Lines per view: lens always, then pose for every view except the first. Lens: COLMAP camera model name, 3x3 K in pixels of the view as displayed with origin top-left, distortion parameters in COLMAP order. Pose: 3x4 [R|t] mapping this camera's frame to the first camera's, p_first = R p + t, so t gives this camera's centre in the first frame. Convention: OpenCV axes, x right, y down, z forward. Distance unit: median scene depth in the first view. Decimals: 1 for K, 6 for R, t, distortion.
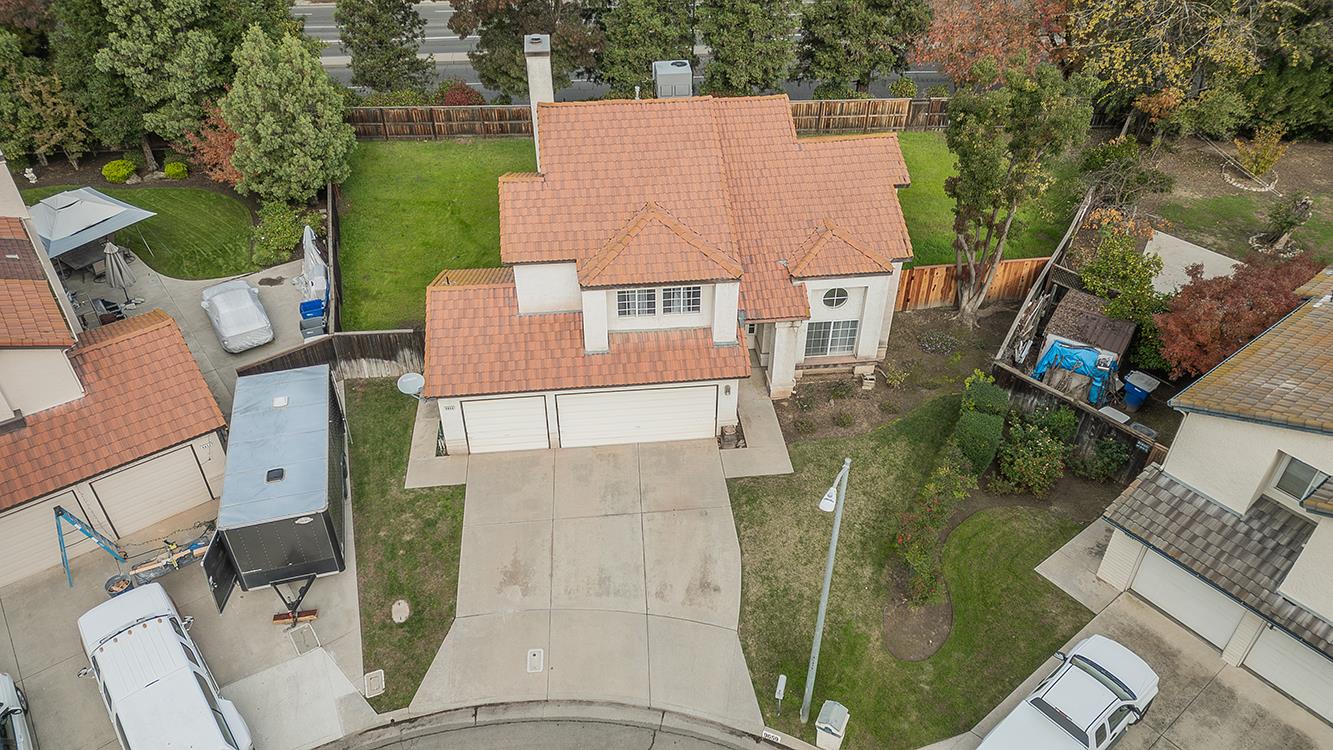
lens RADIAL K [[920.7, 0, 666.5], [0, 920.7, 375.0], [0, 0, 1]] dist [0.082950, -0.049789]
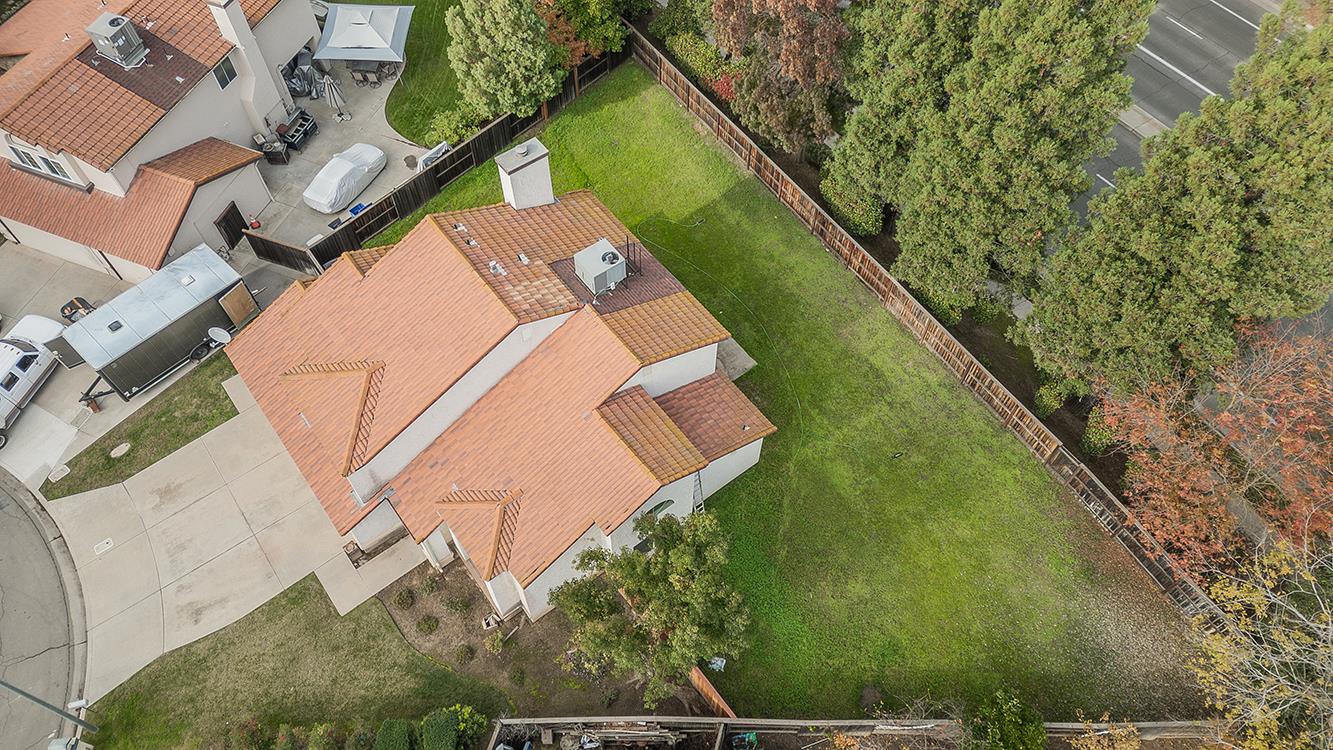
lens RADIAL K [[913.6, 0, 663.9], [0, 913.6, 377.8], [0, 0, 1]] dist [0.068604, -0.040680]
pose [[0.520759, 0.719965, -0.458760, 0.673293], [-0.525968, 0.693852, 0.491861, -0.893003], [0.672434, -0.014848, 0.740008, 0.432854]]
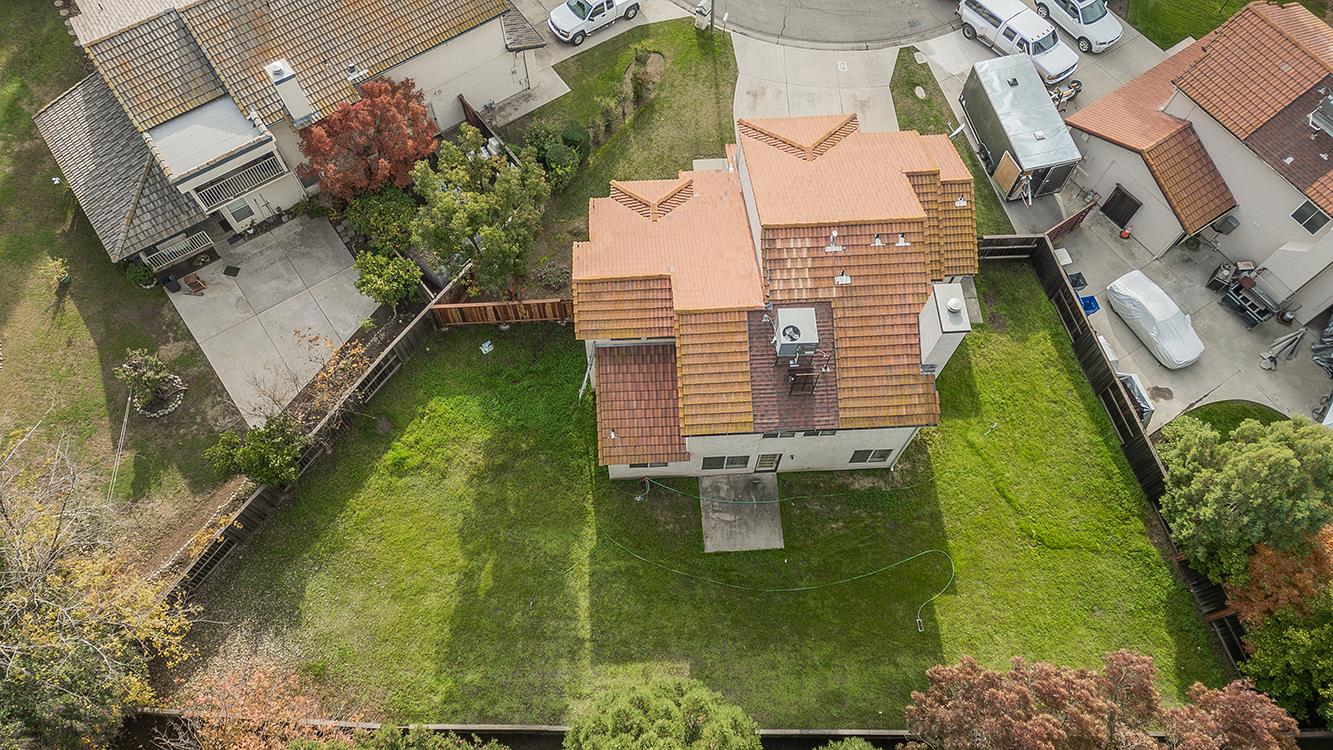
lens RADIAL K [[913.6, 0, 663.9], [0, 913.6, 377.8], [0, 0, 1]] dist [0.068604, -0.040680]
pose [[-0.998687, -0.049797, 0.012000, 0.152977], [0.022457, -0.215090, 0.976336, -1.480749], [-0.046038, 0.975324, 0.215926, 1.046874]]
